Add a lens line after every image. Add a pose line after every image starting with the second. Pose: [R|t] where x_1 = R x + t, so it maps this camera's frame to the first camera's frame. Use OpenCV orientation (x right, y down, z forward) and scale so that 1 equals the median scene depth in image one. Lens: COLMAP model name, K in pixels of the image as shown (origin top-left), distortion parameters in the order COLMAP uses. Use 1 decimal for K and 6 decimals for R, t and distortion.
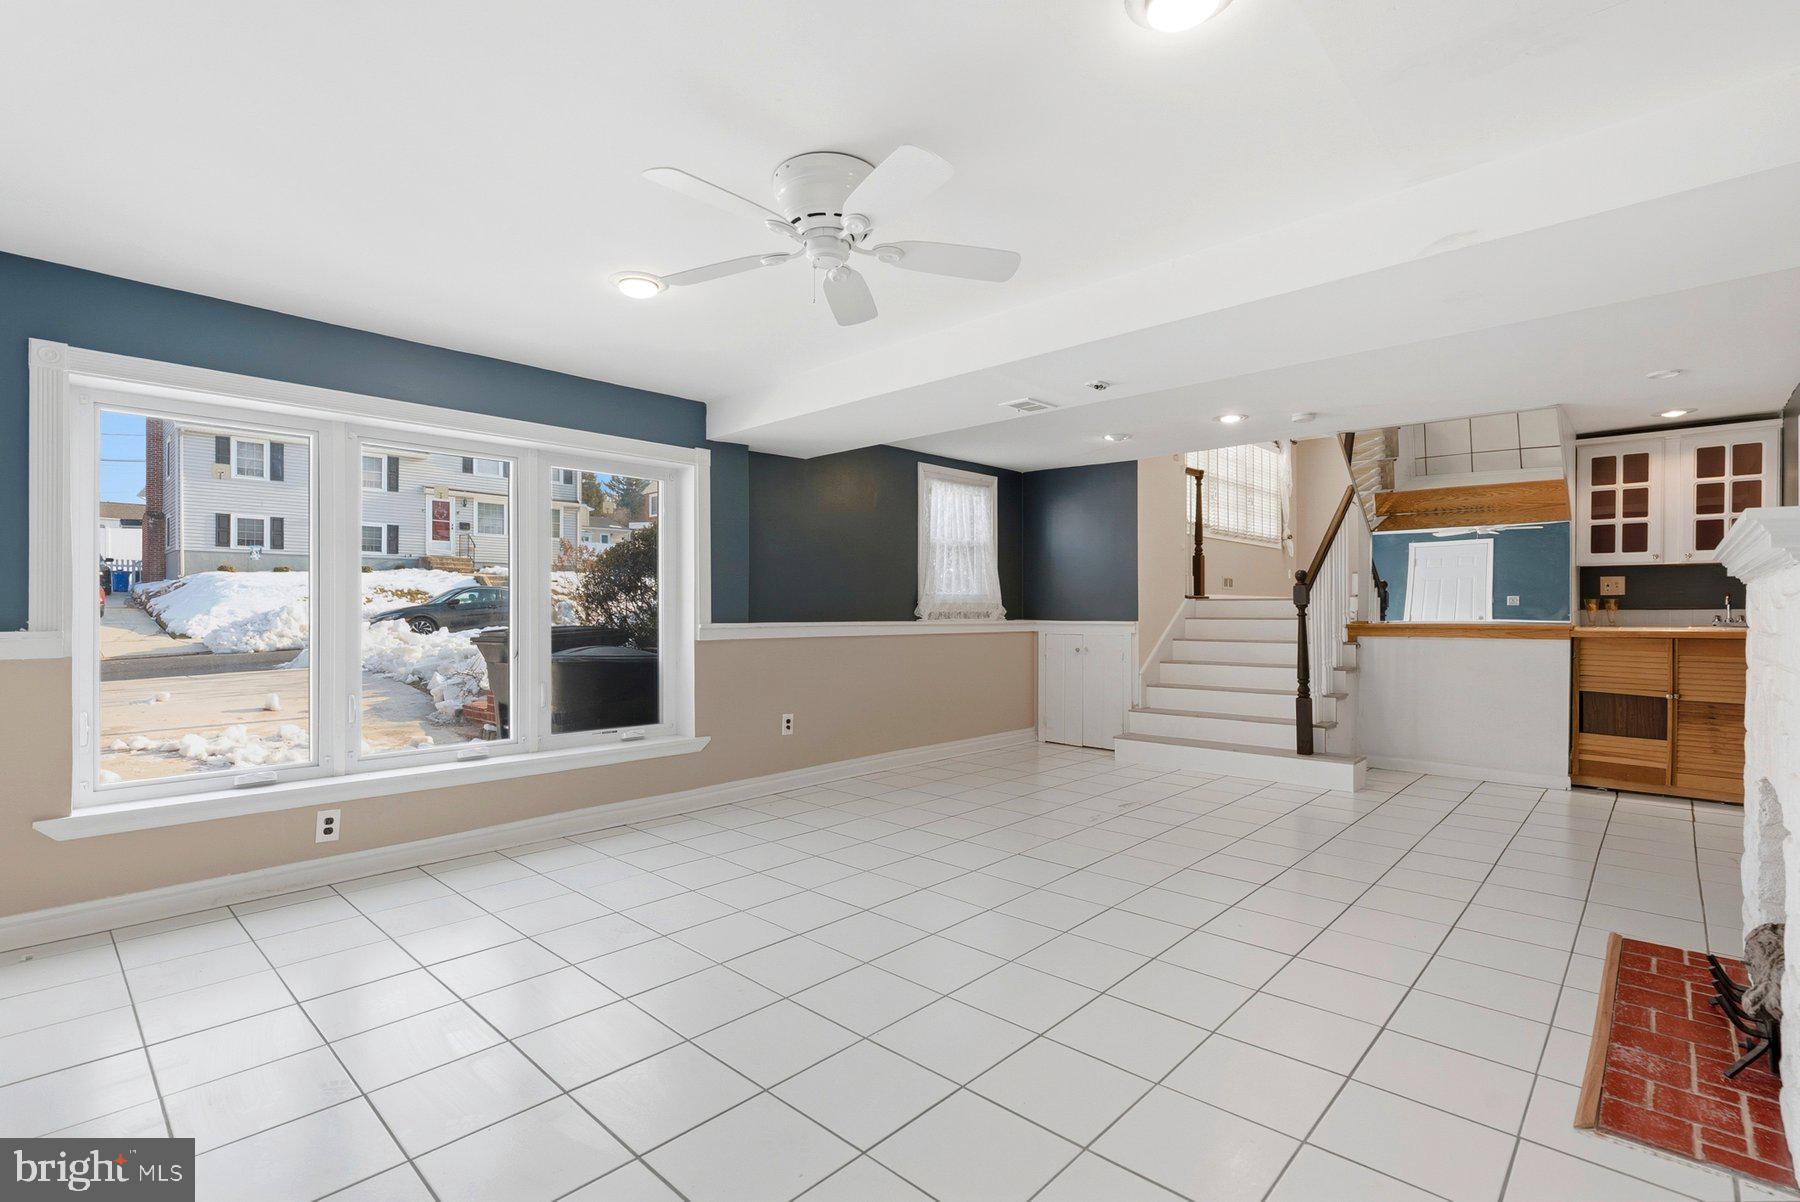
lens RADIAL K [[829.2, 0, 897.4], [0, 829.2, 608.6], [0, 0, 1]] dist [0.004127, 0.000918]
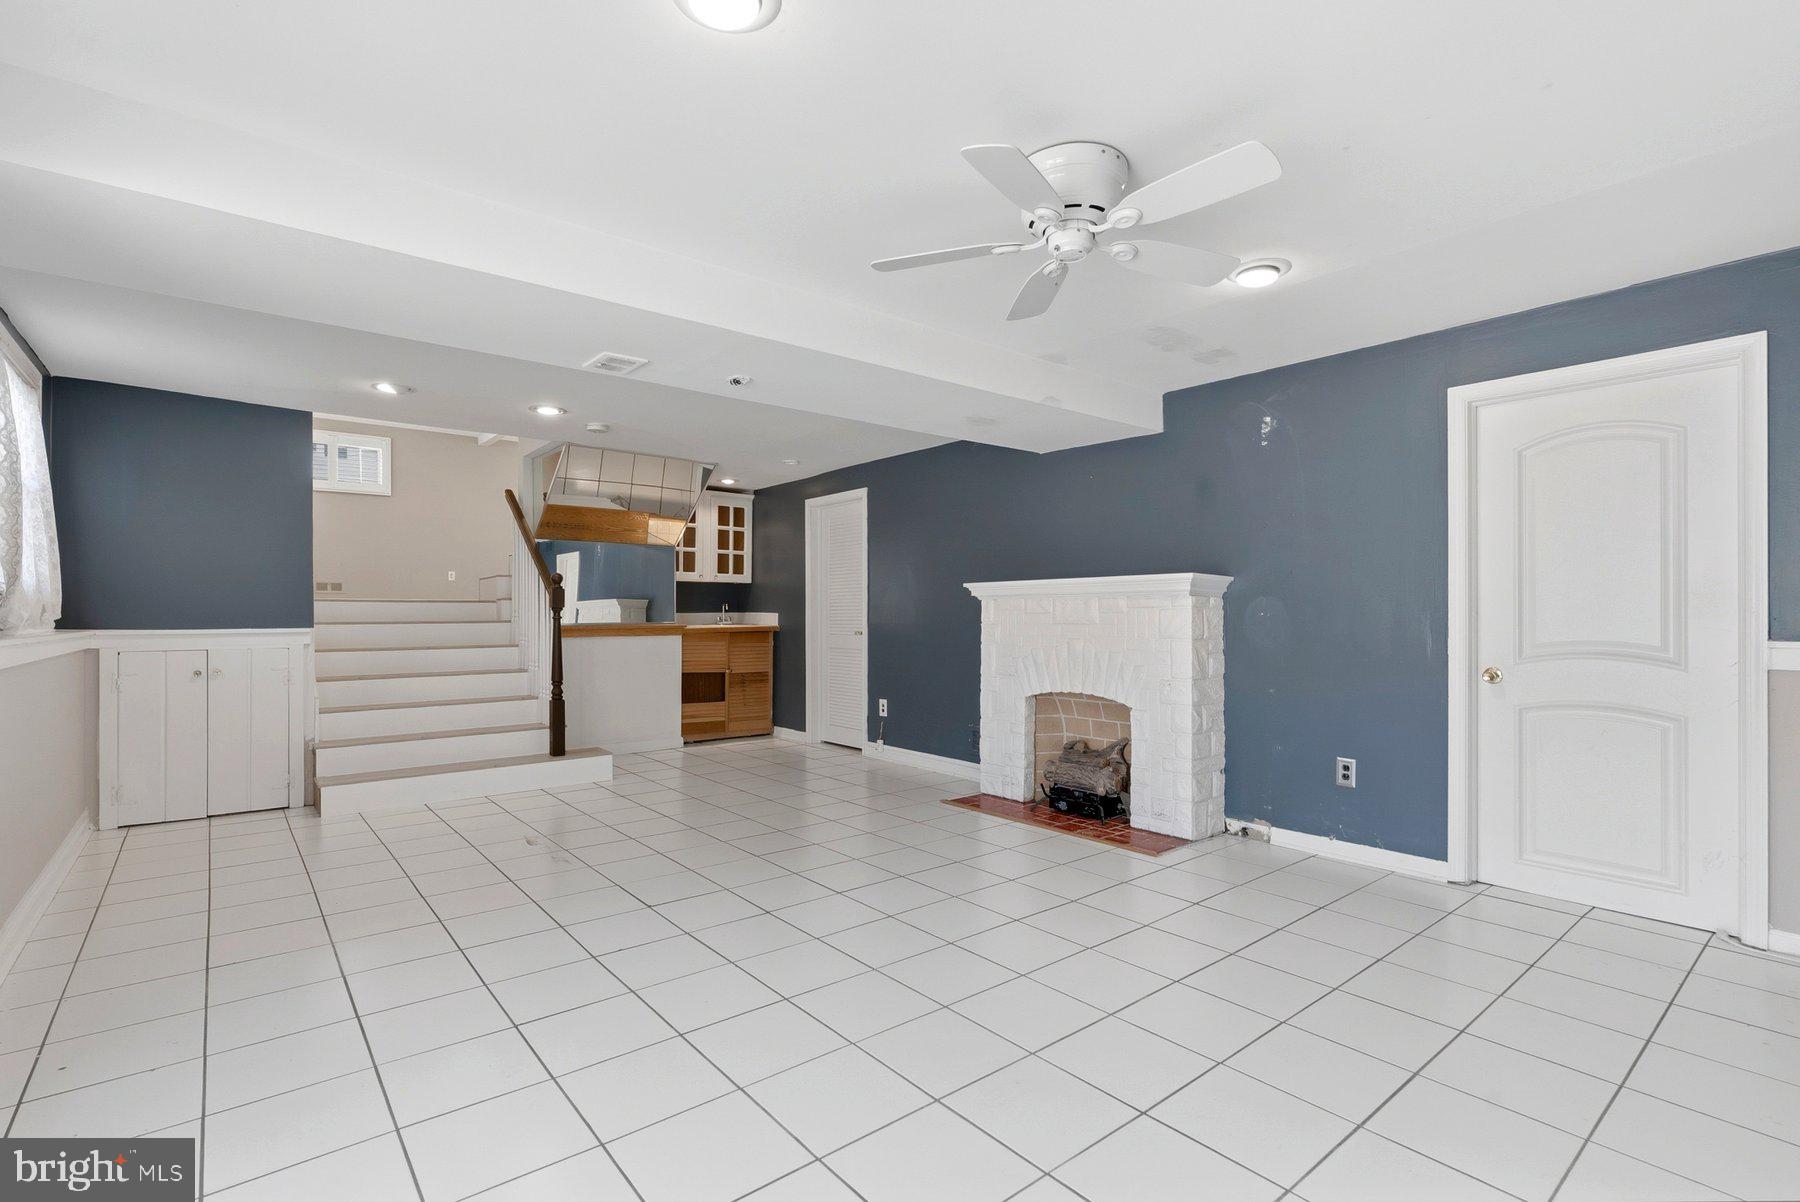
lens RADIAL K [[829.2, 0, 895.0], [0, 829.2, 608.4], [0, 0, 1]] dist [0.004127, 0.000918]
pose [[0.149509, 0.005128, 0.988747, -0.472121], [-0.000942, 0.999987, -0.005044, 0.000331], [-0.988760, -0.000177, 0.149512, 0.460561]]
